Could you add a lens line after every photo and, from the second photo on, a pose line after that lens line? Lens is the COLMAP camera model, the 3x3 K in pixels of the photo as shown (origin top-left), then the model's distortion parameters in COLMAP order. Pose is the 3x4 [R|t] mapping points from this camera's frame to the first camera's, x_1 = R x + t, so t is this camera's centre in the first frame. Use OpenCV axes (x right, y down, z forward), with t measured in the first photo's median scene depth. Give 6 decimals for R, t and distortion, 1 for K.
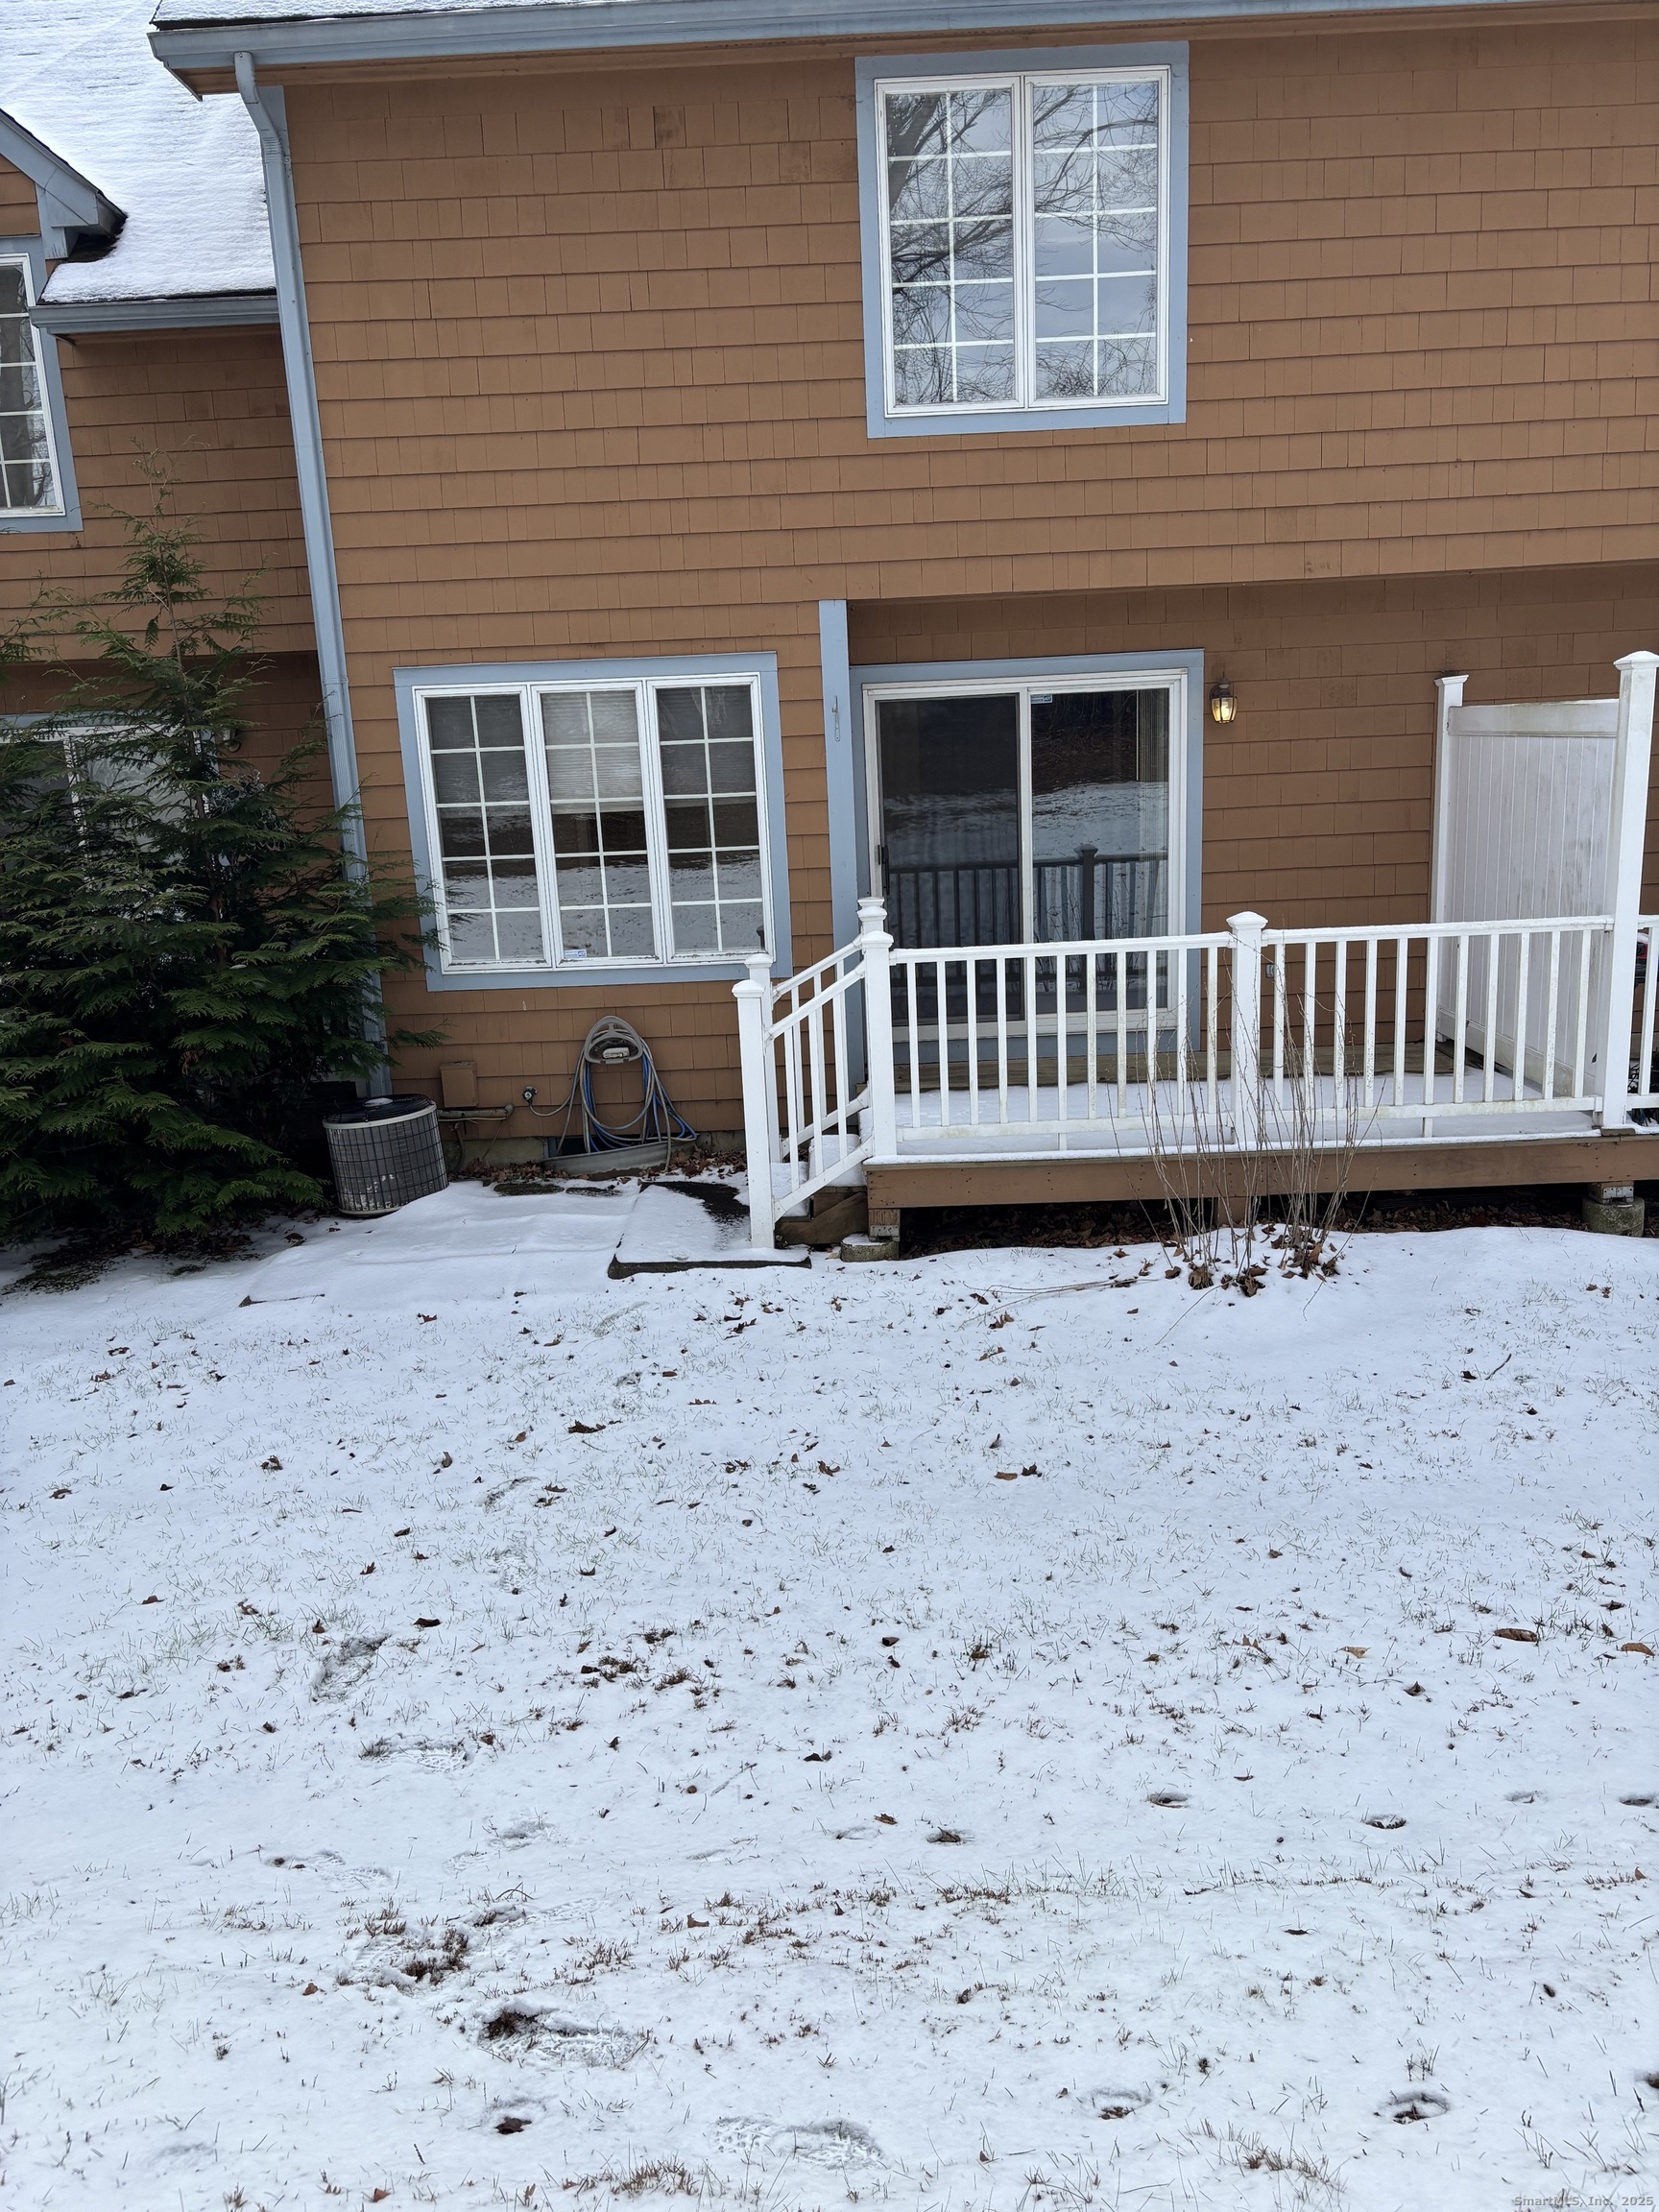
lens RADIAL K [[1665.9, 0, 831.7], [0, 1665.9, 1106.9], [0, 0, 1]] dist [0.046311, -0.056334]
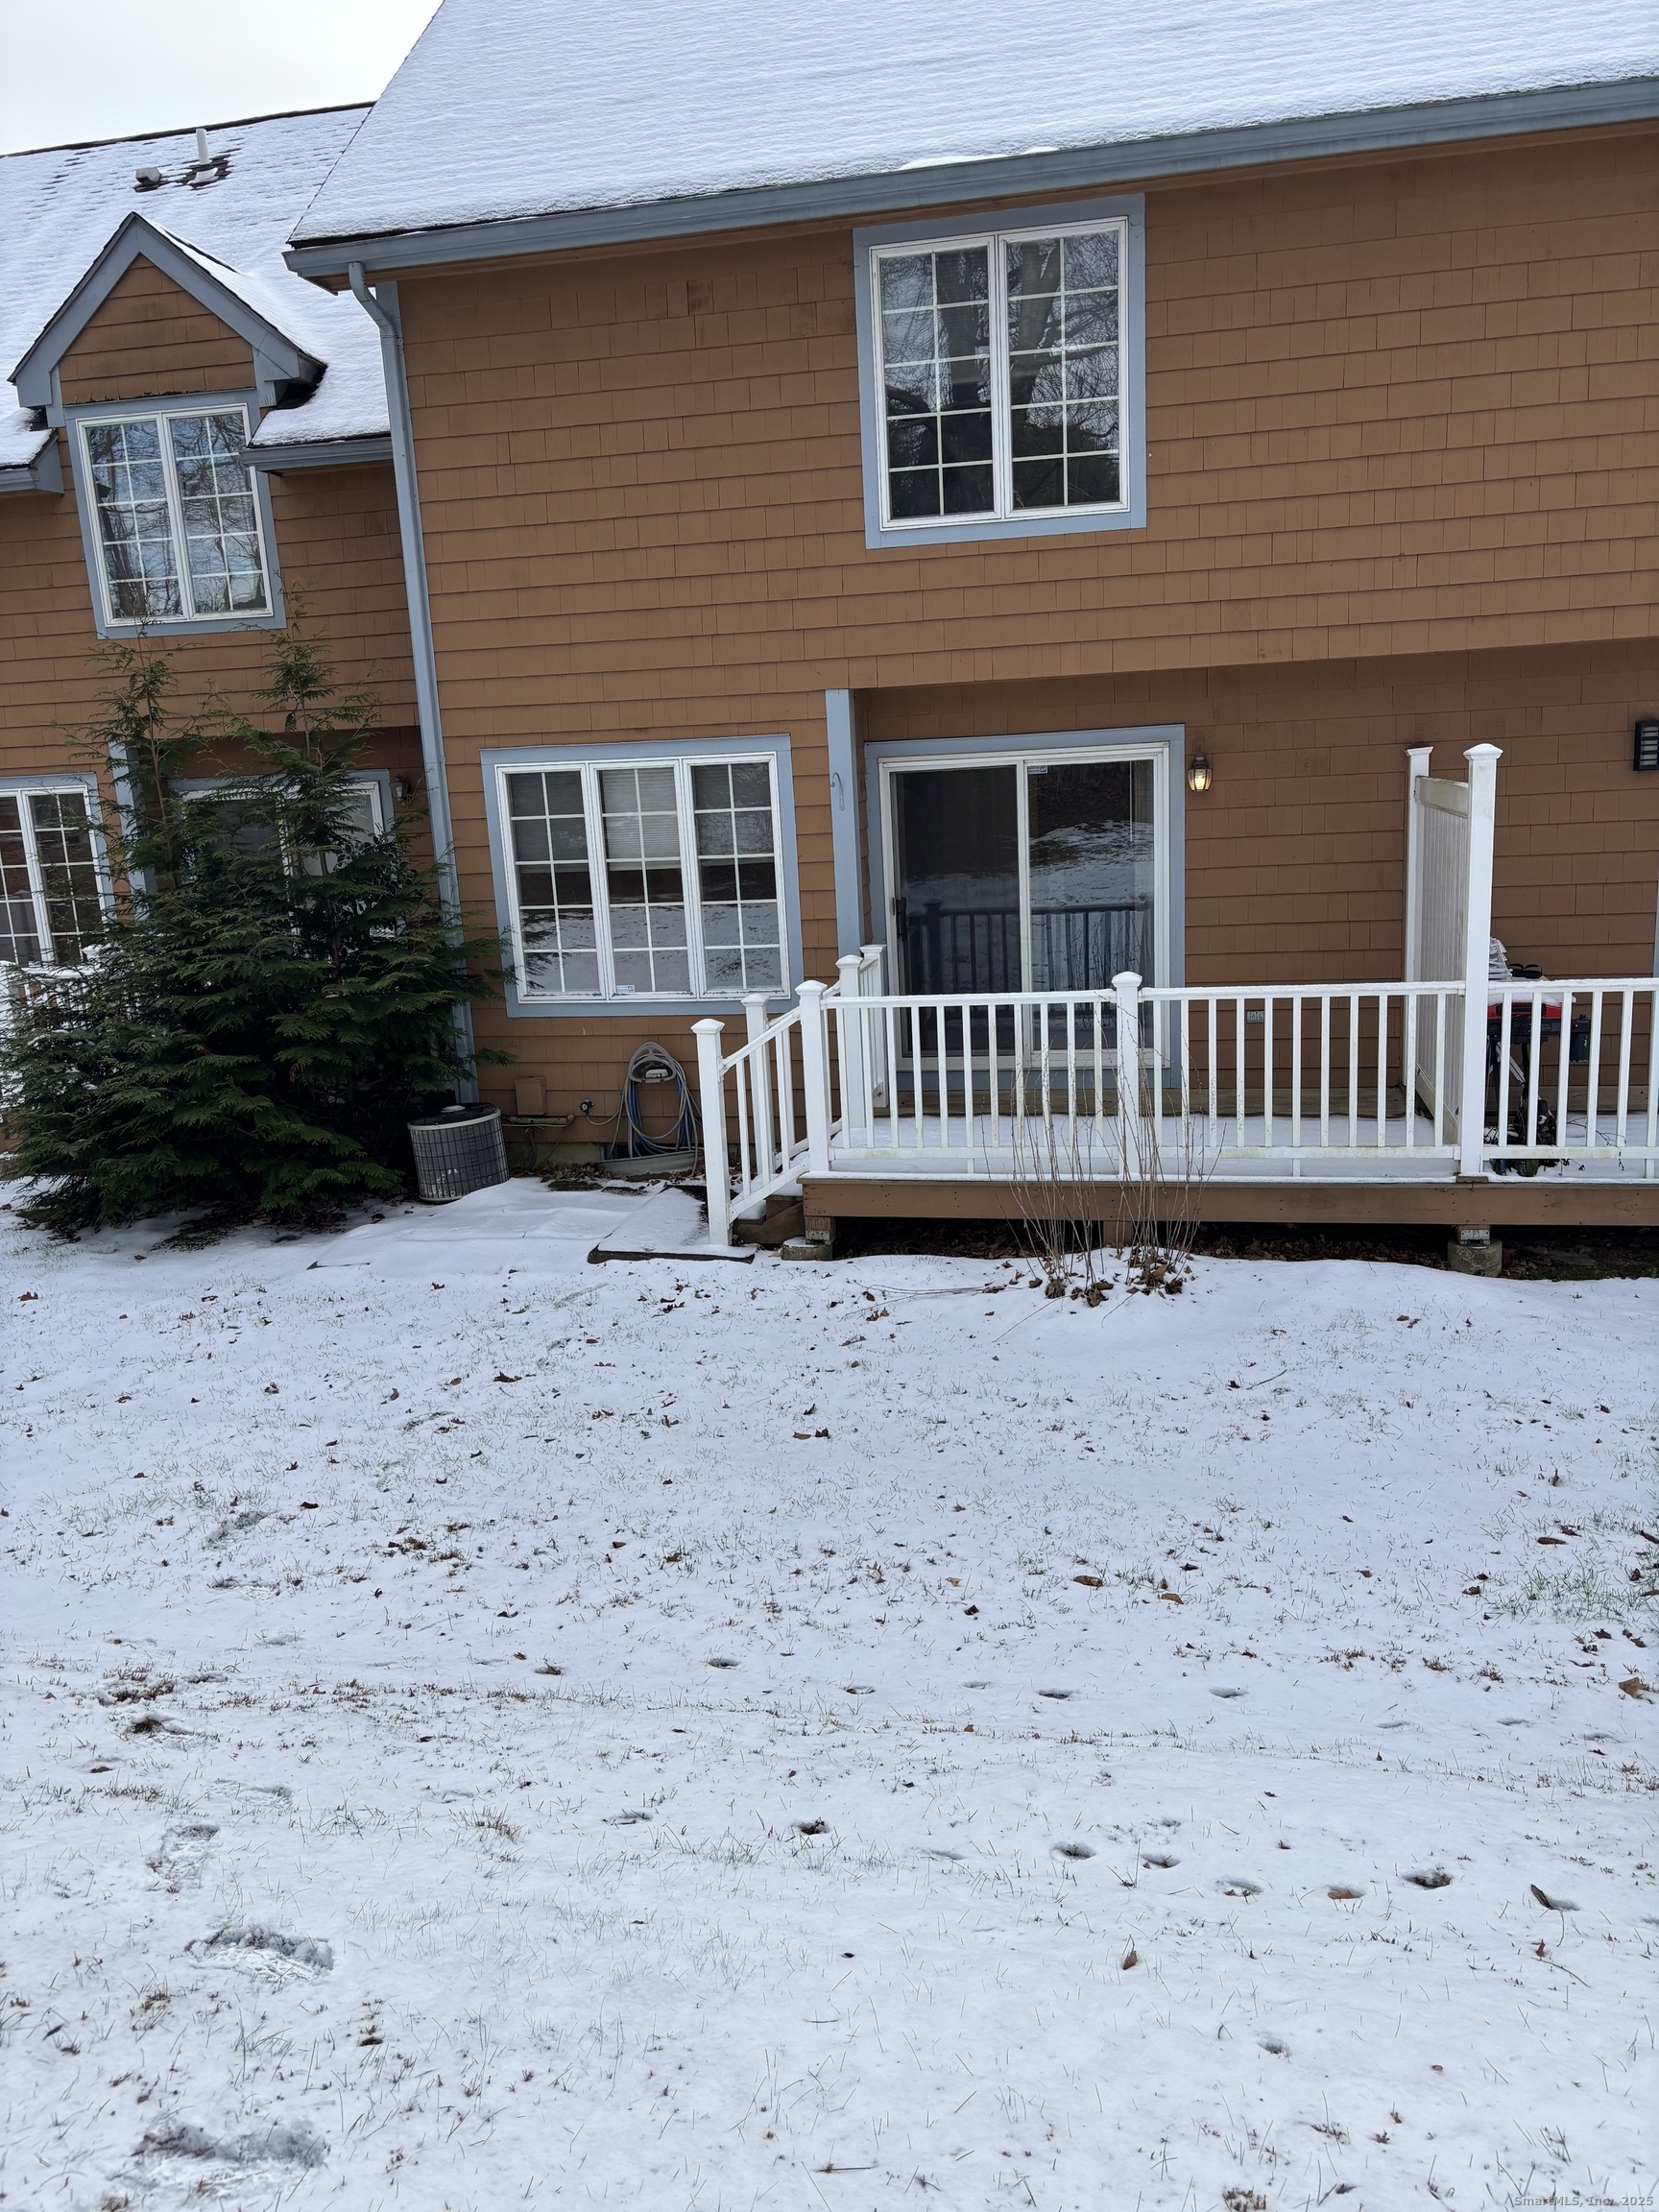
lens RADIAL K [[1665.9, 0, 831.1], [0, 1665.9, 1103.5], [0, 0, 1]] dist [0.046311, -0.056334]
pose [[0.979676, 0.036209, -0.197289, 0.249405], [-0.037444, 0.999296, -0.002532, -0.014577], [0.197058, 0.009868, 0.980342, -0.137362]]
